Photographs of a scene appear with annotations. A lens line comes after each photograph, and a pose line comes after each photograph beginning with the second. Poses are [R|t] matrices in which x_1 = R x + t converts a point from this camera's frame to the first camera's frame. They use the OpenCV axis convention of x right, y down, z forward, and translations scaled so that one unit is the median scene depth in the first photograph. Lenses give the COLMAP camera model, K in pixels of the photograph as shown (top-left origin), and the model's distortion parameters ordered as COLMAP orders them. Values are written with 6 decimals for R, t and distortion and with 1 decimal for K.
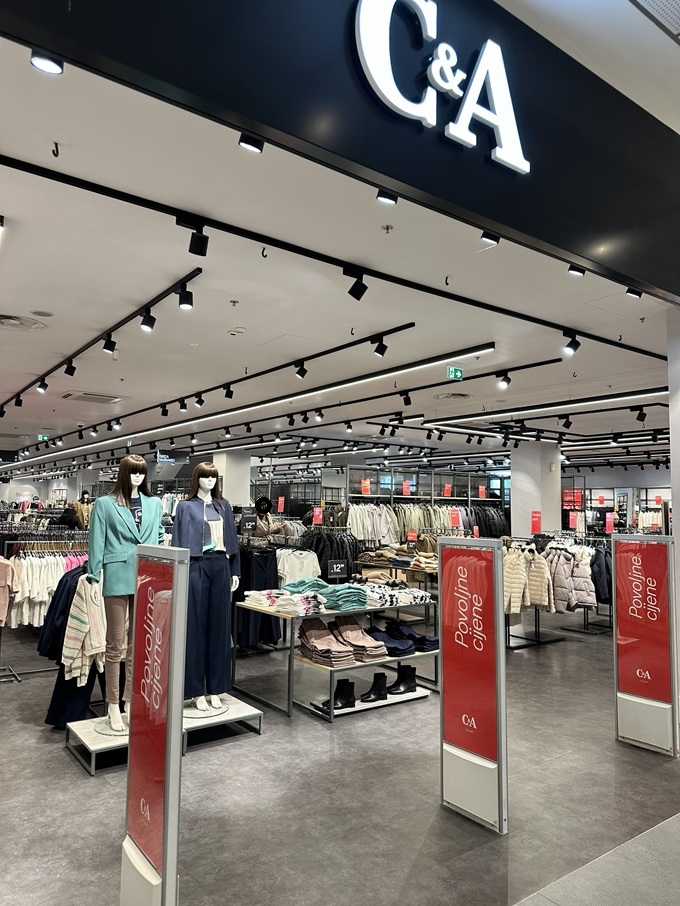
lens RADIAL K [[640.1, 0, 340.0], [0, 640.1, 453.0], [0, 0, 1]] dist [0.077834, -0.122804]
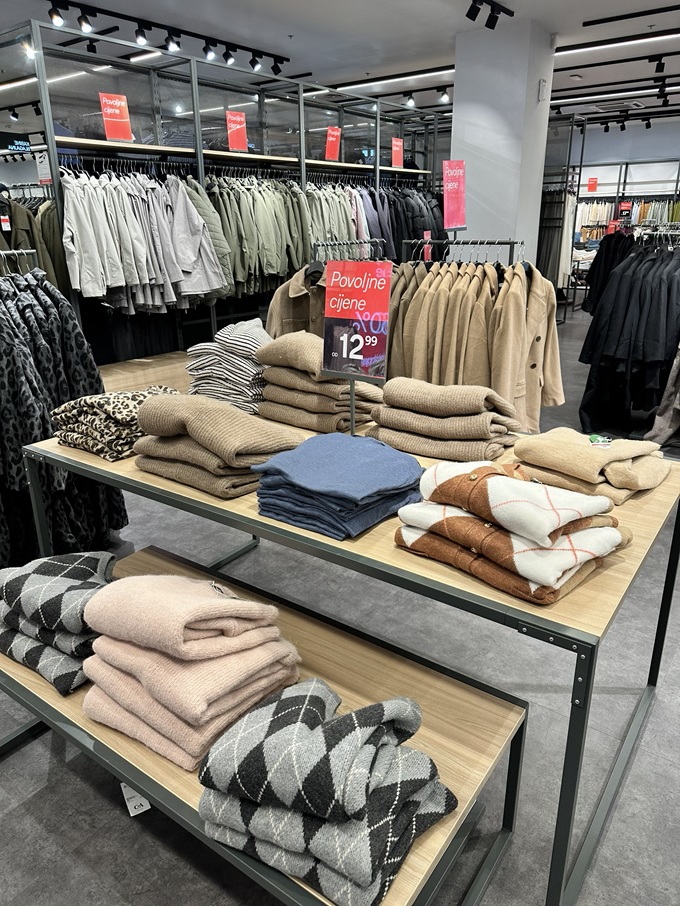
lens RADIAL K [[640.1, 0, 340.0], [0, 640.1, 453.0], [0, 0, 1]] dist [0.077834, -0.122804]
pose [[0.959285, -0.126596, 0.252478, 0.044492], [0.010000, 0.908584, 0.417582, 0.070652], [-0.282262, -0.398055, 0.872858, 0.601846]]
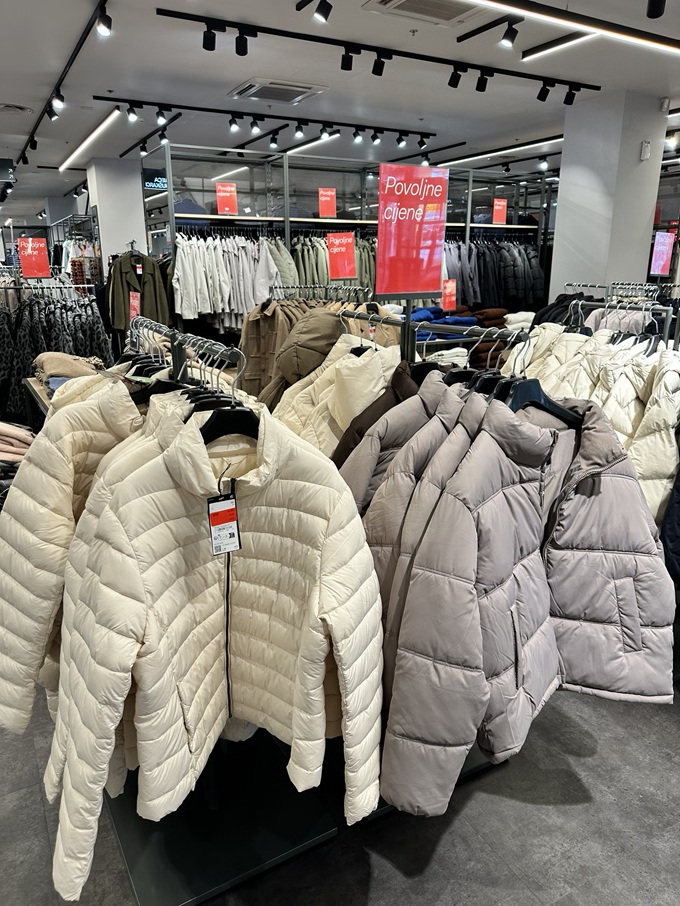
lens RADIAL K [[640.1, 0, 340.0], [0, 640.1, 453.0], [0, 0, 1]] dist [0.077834, -0.122804]
pose [[0.991184, 0.015180, -0.131623, 0.189323], [0.032419, 0.935431, 0.352019, 0.062457], [0.128468, -0.353182, 0.926692, 0.489947]]
